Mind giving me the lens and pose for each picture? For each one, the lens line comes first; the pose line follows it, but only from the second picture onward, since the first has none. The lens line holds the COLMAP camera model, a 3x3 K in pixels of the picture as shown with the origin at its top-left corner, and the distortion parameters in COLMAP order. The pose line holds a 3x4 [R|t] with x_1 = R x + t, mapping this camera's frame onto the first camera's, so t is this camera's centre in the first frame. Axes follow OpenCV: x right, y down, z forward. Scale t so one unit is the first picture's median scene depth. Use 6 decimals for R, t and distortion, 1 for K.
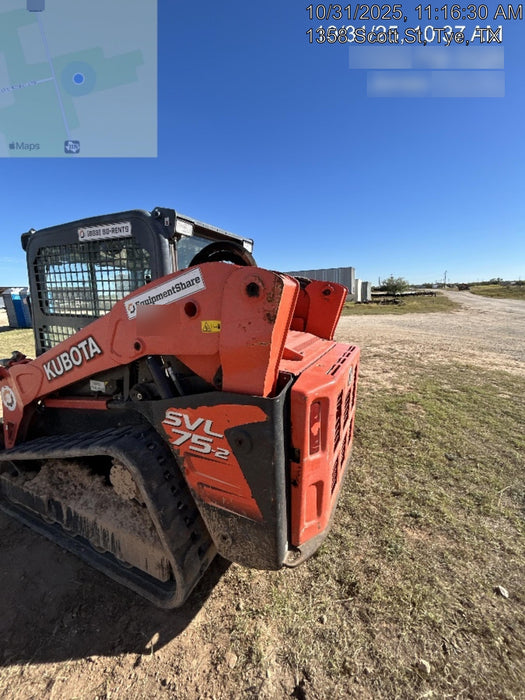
lens RADIAL K [[279.3, 0, 262.7], [0, 279.3, 351.9], [0, 0, 1]] dist [-0.000528, -0.000008]
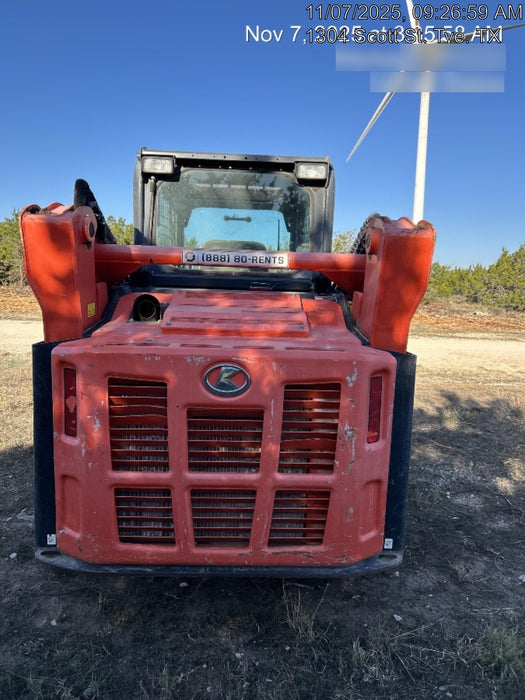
lens RADIAL K [[521.5, 0, 271.5], [0, 521.5, 343.9], [0, 0, 1]] dist [0.028198, -0.001494]
pose [[0.467922, 0.151008, -0.870773, 1.558708], [-0.204888, 0.976986, 0.059328, -0.082710], [0.859692, 0.150650, 0.488093, 0.675965]]
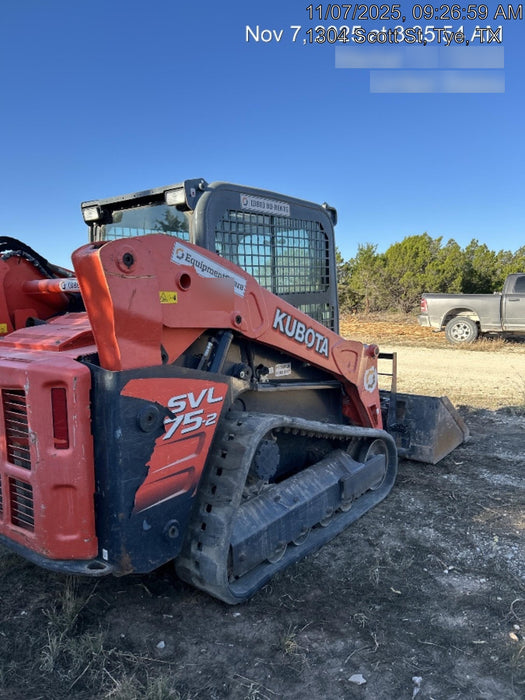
lens RADIAL K [[520.7, 0, 266.3], [0, 520.7, 347.4], [0, 0, 1]] dist [0.050338, -0.054495]
pose [[-0.213736, 0.118800, -0.969641, 1.817135], [-0.159535, 0.975008, 0.154624, -0.412396], [0.963777, 0.187741, -0.189442, 2.430063]]
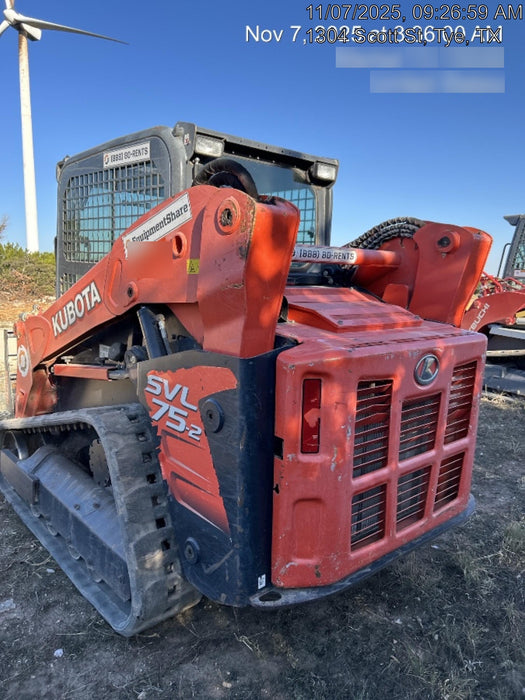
lens RADIAL K [[520.7, 0, 266.3], [0, 520.7, 347.4], [0, 0, 1]] dist [0.050338, -0.054495]
pose [[0.920370, 0.096759, -0.378888, 0.513752], [-0.116319, 0.992788, -0.029019, 0.138743], [0.373348, 0.070780, 0.924987, -0.251086]]
